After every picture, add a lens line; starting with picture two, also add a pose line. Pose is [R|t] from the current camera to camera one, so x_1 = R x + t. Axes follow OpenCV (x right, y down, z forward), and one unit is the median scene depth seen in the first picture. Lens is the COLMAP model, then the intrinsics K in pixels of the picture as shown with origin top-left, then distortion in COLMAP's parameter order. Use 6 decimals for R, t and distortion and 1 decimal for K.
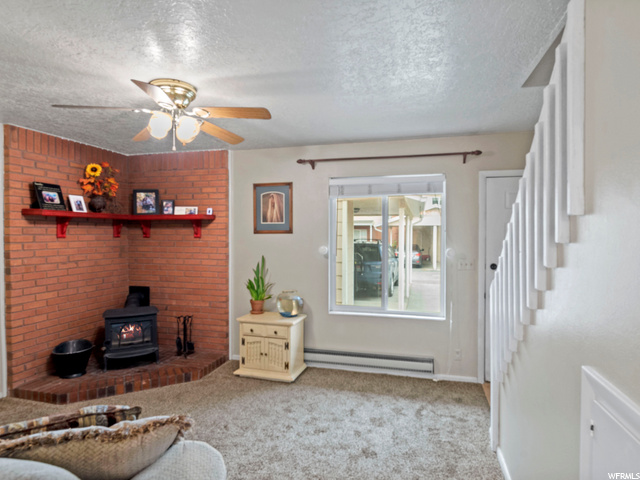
lens RADIAL K [[380.5, 0, 319.9], [0, 380.5, 236.2], [0, 0, 1]] dist [0.001951, -0.000226]
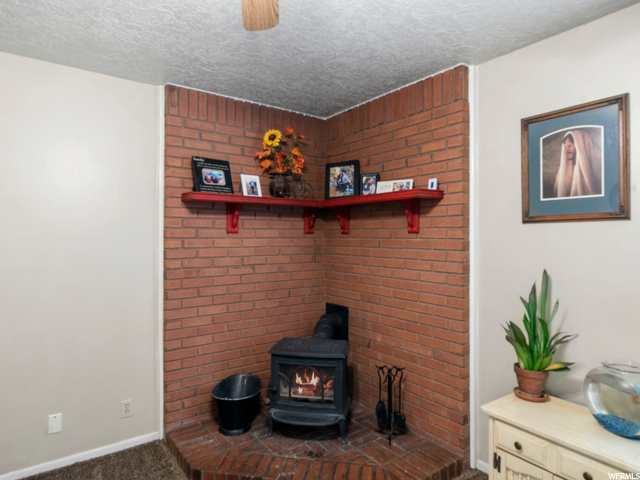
lens RADIAL K [[380.5, 0, 319.9], [0, 380.5, 236.2], [0, 0, 1]] dist [0.001951, -0.000226]
pose [[0.791015, -0.002679, -0.611791, -0.084798], [-0.004331, 0.999941, -0.009978, 0.016079], [0.611781, 0.010542, 0.790957, 0.478169]]
